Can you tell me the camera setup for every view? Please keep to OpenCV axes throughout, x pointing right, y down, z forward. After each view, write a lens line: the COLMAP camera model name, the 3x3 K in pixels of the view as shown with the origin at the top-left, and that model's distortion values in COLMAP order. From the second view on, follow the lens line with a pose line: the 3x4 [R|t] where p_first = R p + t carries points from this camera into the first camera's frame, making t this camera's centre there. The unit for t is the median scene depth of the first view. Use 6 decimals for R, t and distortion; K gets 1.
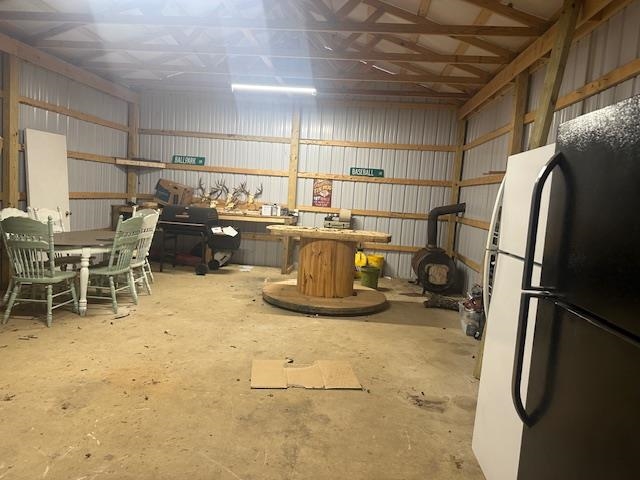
lens RADIAL K [[448.8, 0, 319.1], [0, 448.8, 241.8], [0, 0, 1]] dist [0.147405, -0.219887]
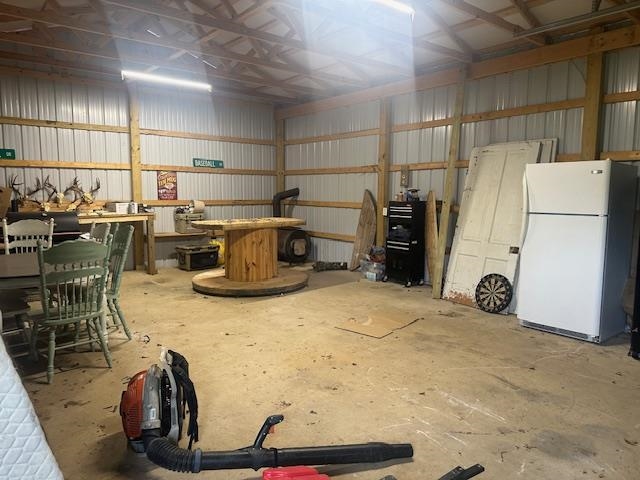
lens RADIAL K [[448.8, 0, 319.1], [0, 448.8, 241.8], [0, 0, 1]] dist [0.147405, -0.219887]
pose [[0.704555, -0.144898, 0.694699, -0.506652], [0.116031, 0.989280, 0.088664, -0.041356], [-0.700099, 0.018138, 0.713815, 0.079811]]
